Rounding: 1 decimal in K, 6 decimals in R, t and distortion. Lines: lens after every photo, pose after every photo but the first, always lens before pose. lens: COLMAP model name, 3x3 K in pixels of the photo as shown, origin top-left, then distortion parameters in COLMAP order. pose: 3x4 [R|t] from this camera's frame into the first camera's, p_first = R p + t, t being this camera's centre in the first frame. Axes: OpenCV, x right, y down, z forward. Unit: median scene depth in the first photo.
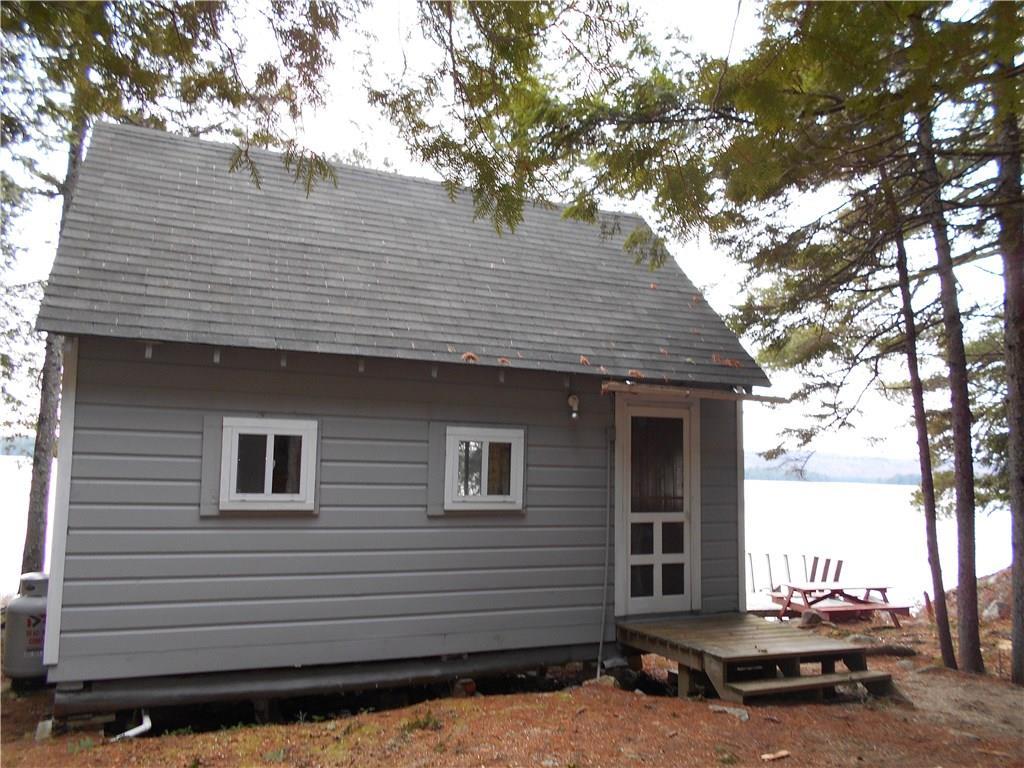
lens RADIAL K [[791.5, 0, 512.0], [0, 791.5, 384.0], [0, 0, 1]] dist [-0.002010, 0.002996]
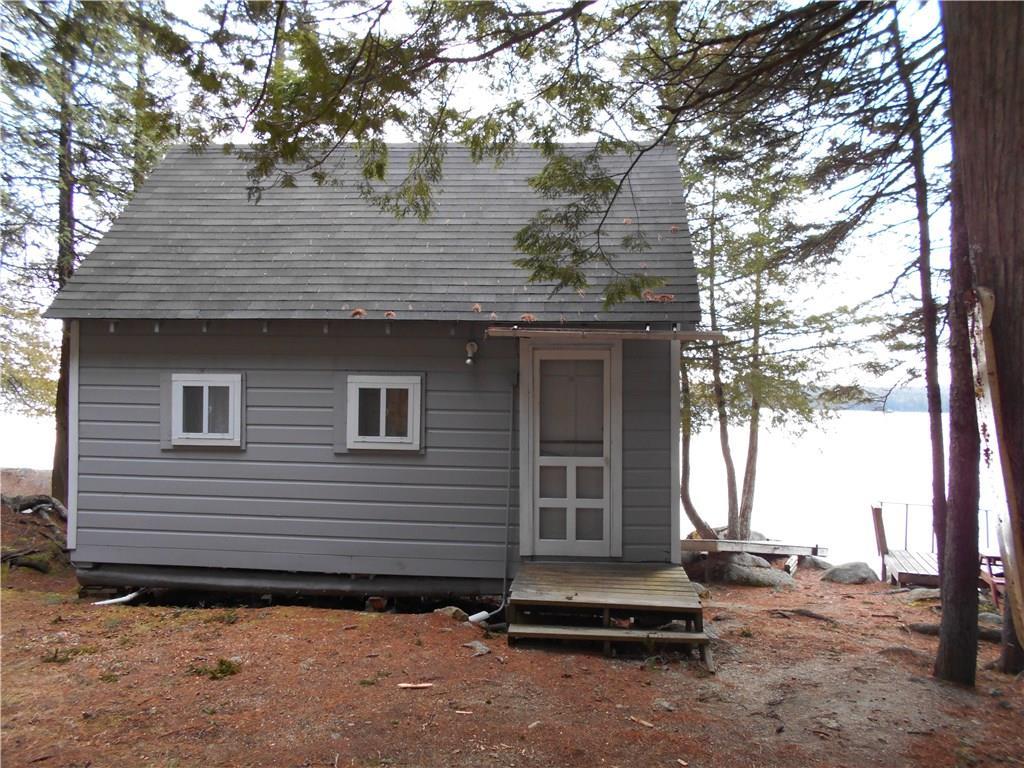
lens RADIAL K [[768.6, 0, 512.0], [0, 768.6, 384.0], [0, 0, 1]] dist [-0.009060, -0.001031]
pose [[0.878297, -0.023169, -0.477554, 0.608216], [0.052724, 0.997427, 0.048577, 0.022898], [0.475199, -0.067844, 0.877259, 0.136345]]
